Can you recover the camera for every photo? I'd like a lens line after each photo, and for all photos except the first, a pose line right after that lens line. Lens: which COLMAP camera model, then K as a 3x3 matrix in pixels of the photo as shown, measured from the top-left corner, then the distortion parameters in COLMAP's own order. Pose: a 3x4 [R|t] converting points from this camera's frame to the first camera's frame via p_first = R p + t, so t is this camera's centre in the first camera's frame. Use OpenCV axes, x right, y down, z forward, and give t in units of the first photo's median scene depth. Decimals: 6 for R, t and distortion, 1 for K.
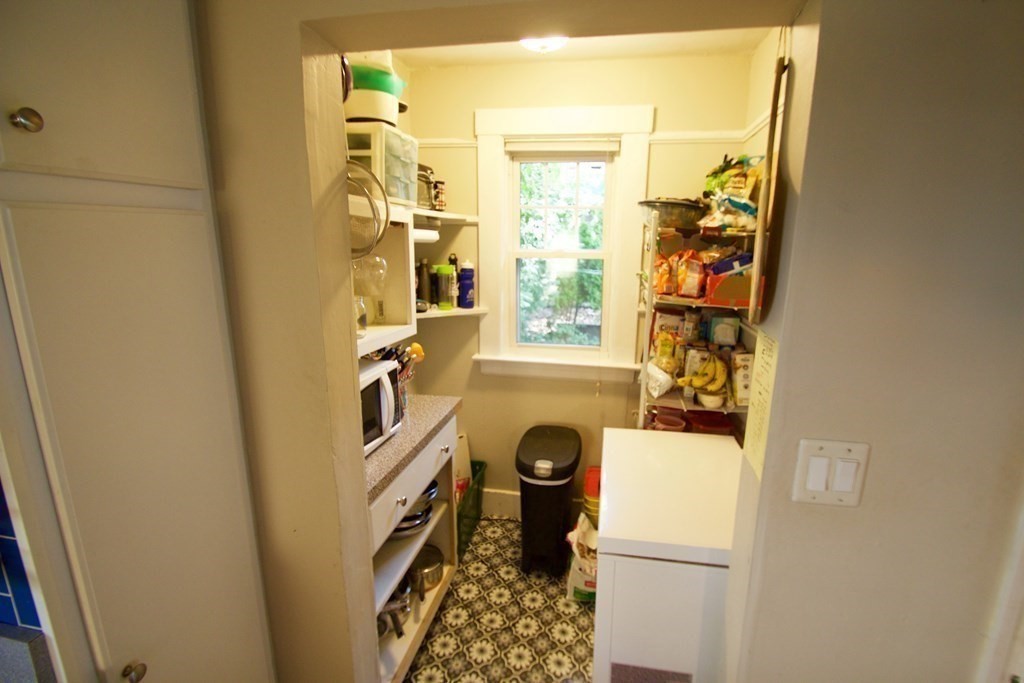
lens RADIAL K [[483.3, 0, 518.4], [0, 483.3, 343.9], [0, 0, 1]] dist [0.000766, 0.000024]
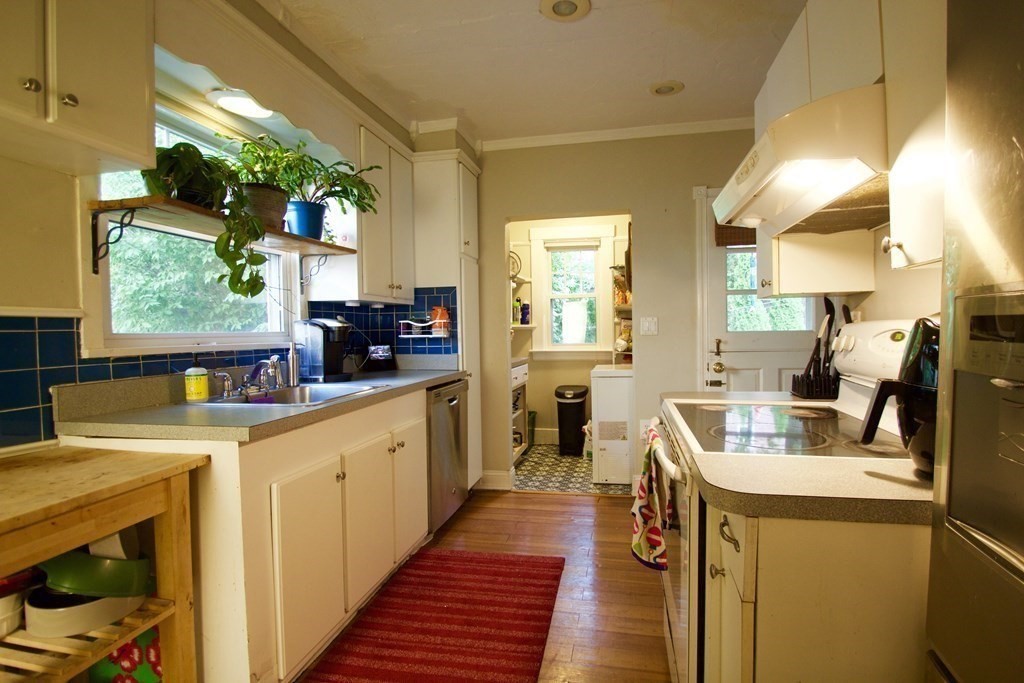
lens RADIAL K [[522.6, 0, 511.7], [0, 522.6, 341.9], [0, 0, 1]] dist [0.000912, 0.000003]
pose [[0.999426, -0.019775, -0.027519, -0.109767], [0.013975, 0.980321, -0.196915, 0.411993], [0.030871, 0.196418, 0.980034, -1.046599]]
